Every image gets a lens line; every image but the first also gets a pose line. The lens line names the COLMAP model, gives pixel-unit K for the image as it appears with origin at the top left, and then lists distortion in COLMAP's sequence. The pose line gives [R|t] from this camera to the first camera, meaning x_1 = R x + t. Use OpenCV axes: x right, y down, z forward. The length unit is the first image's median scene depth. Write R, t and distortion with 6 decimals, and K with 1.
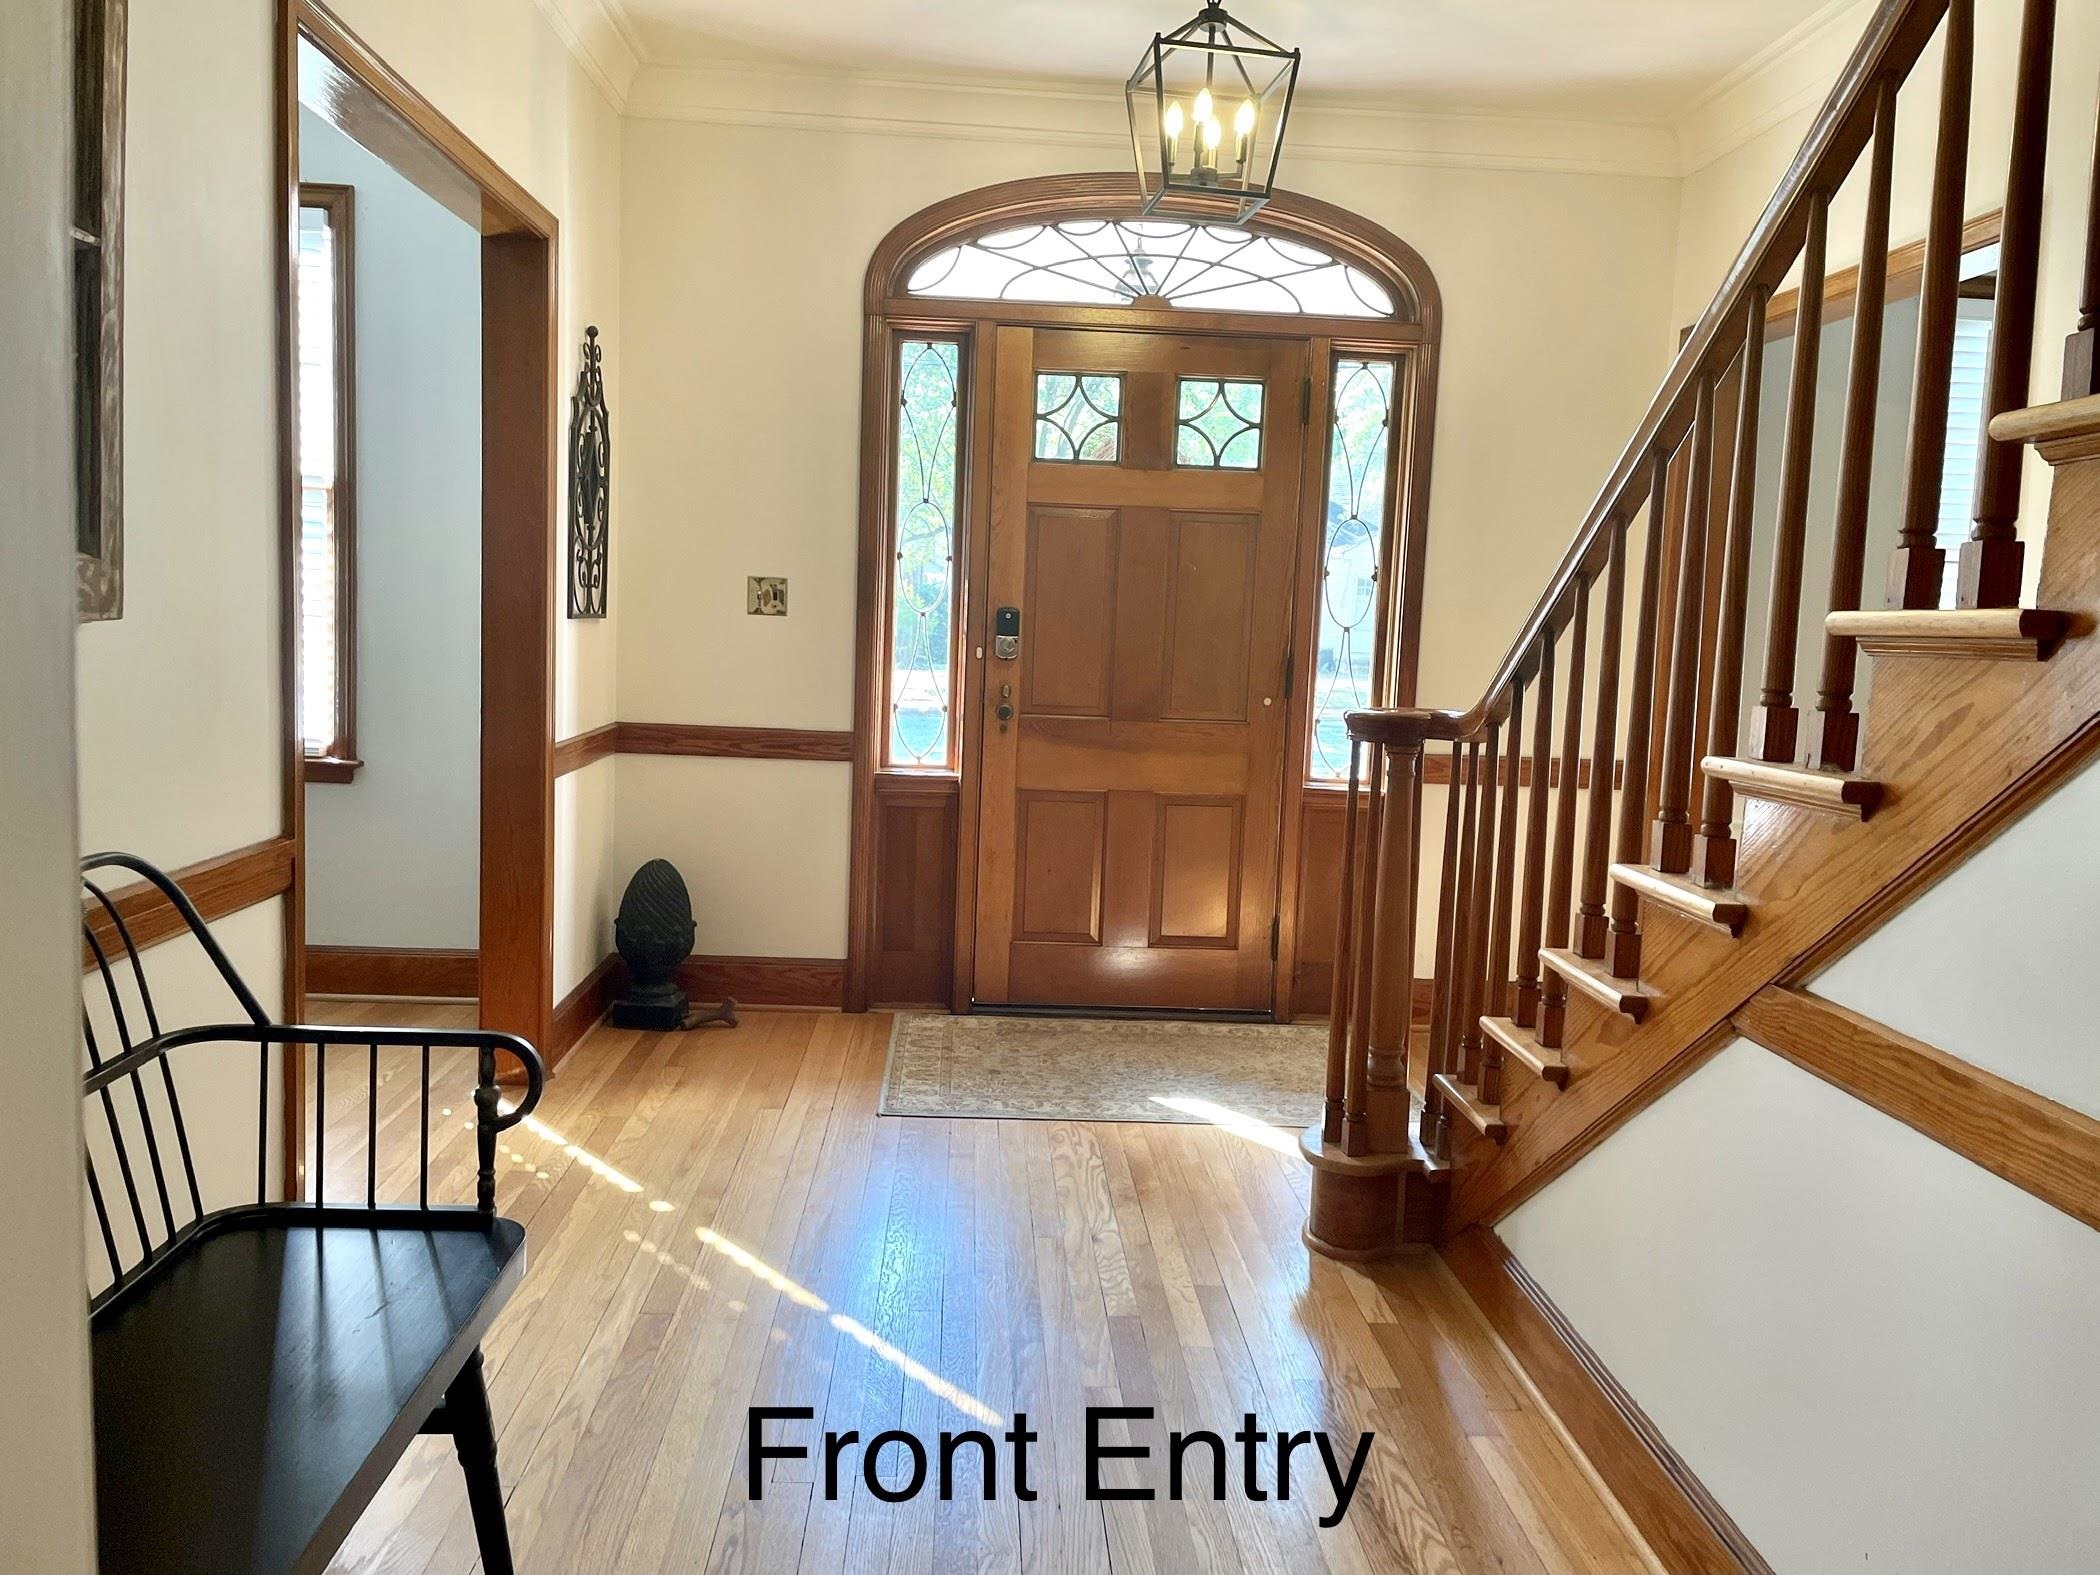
lens RADIAL K [[1573.9, 0, 1046.7], [0, 1573.9, 783.3], [0, 0, 1]] dist [0.068851, -0.097455]
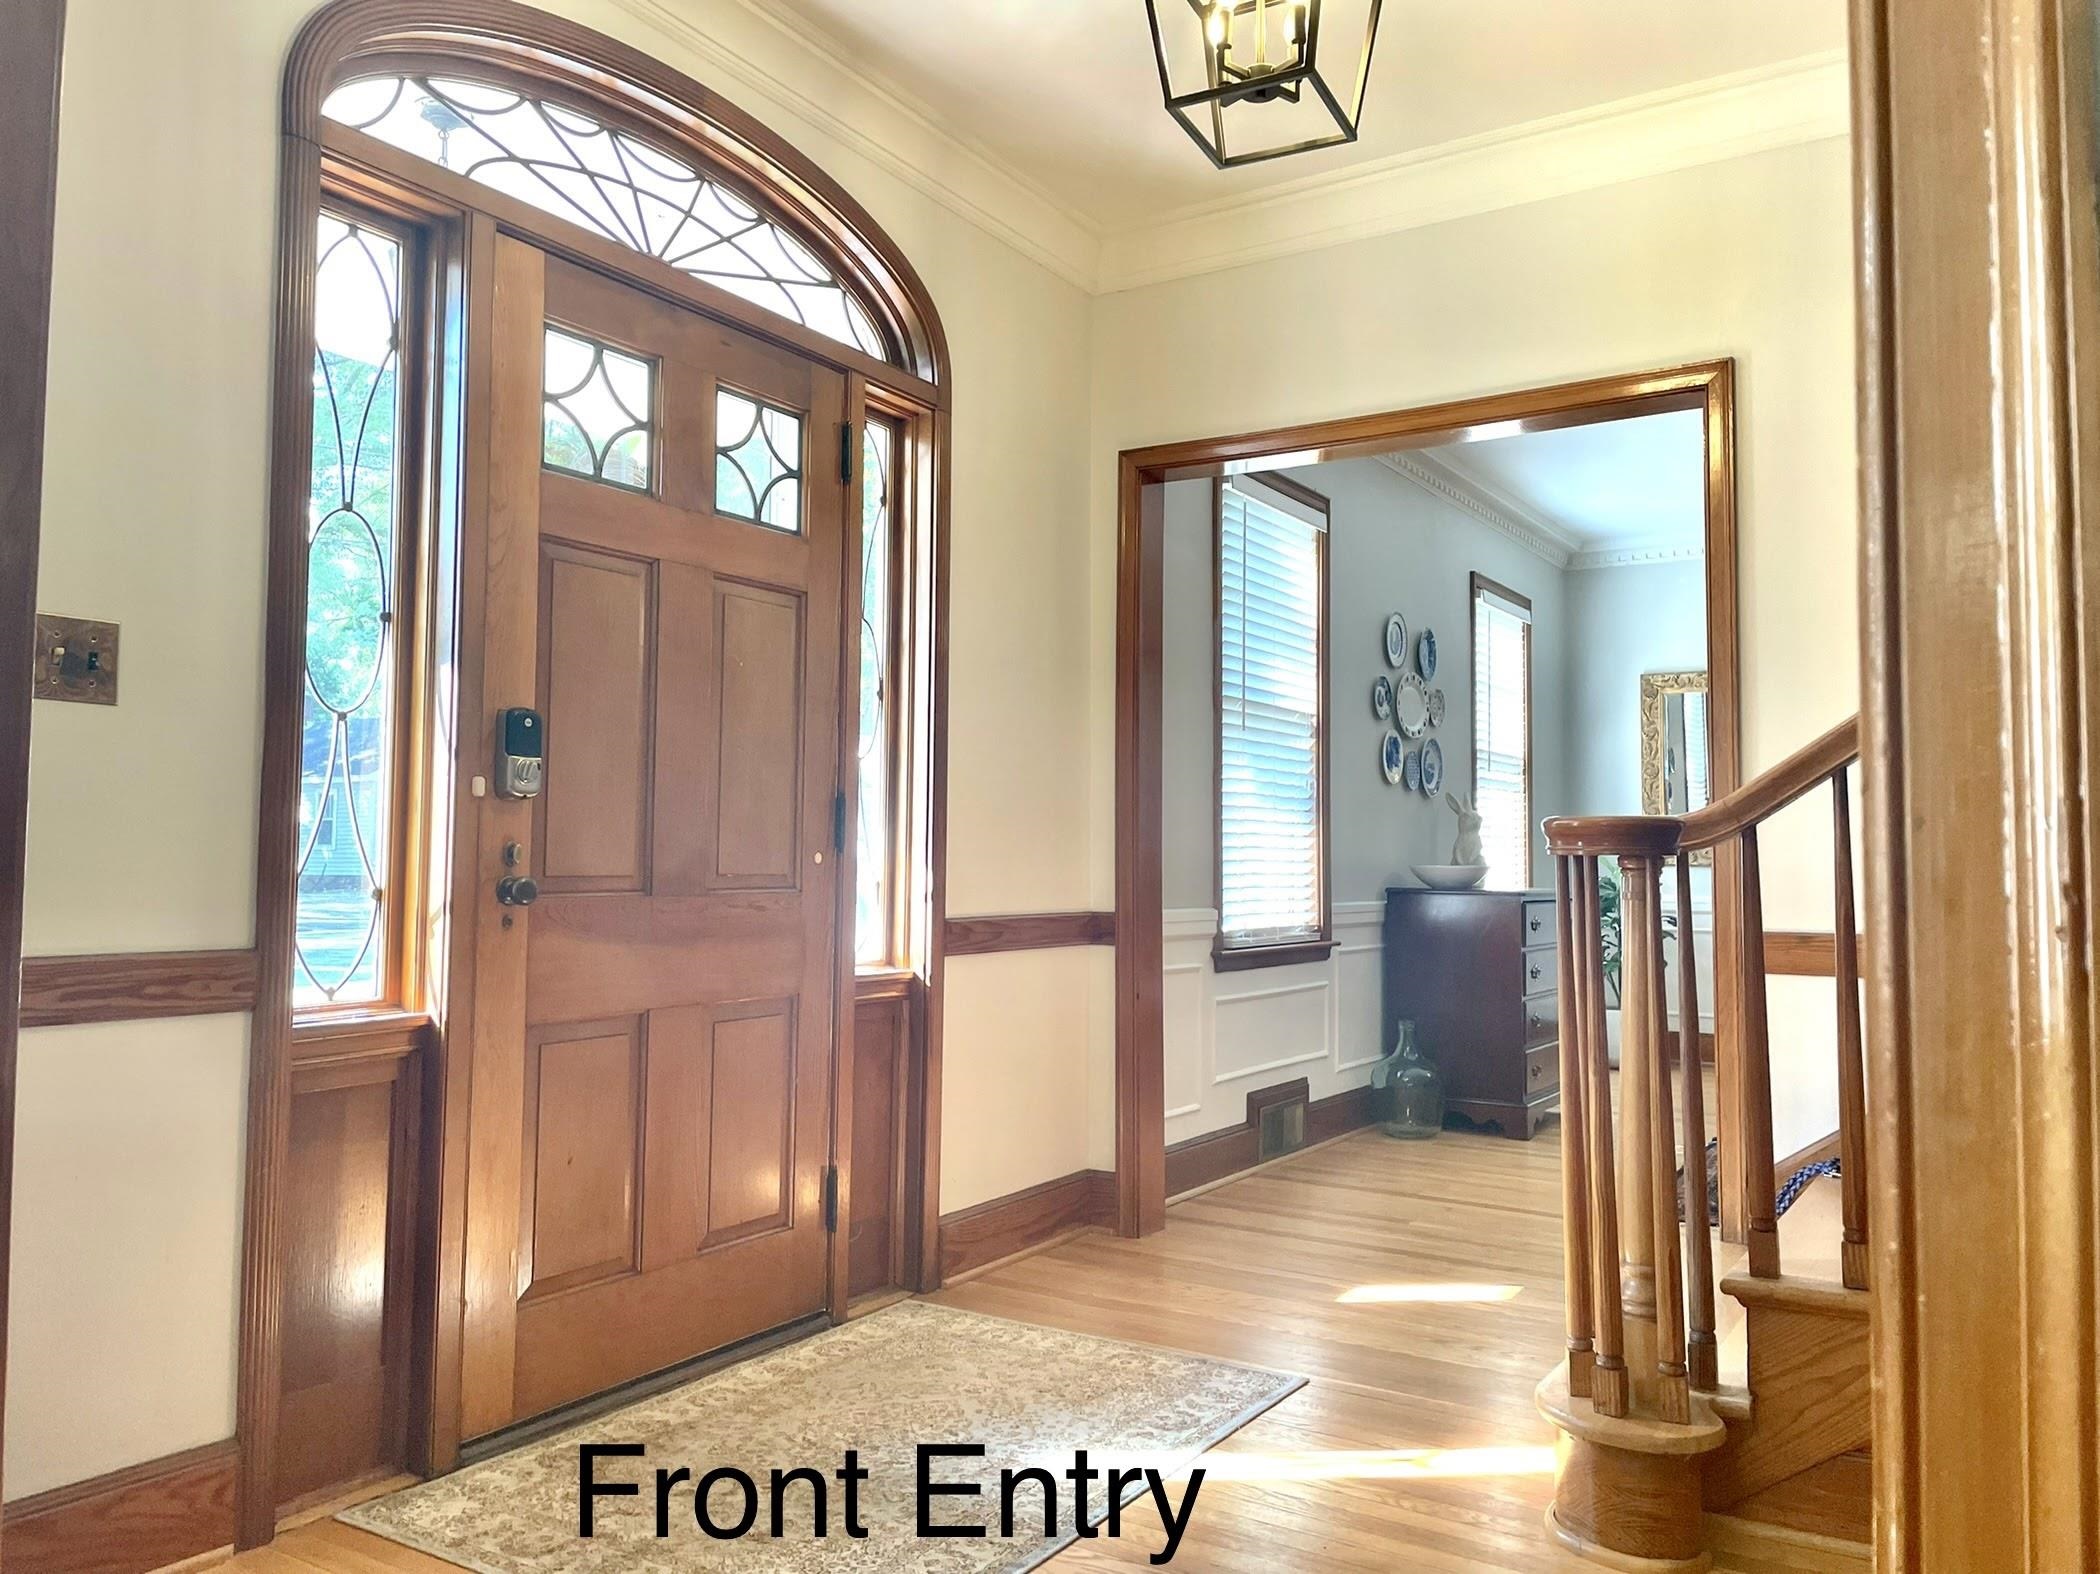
lens RADIAL K [[1573.9, 0, 1063.4], [0, 1573.9, 771.9], [0, 0, 1]] dist [0.068851, -0.097455]
pose [[0.570439, 0.011141, 0.821264, -0.383850], [0.099144, 0.991663, -0.082316, -0.021311], [-0.815334, 0.128379, 0.564579, 0.513459]]
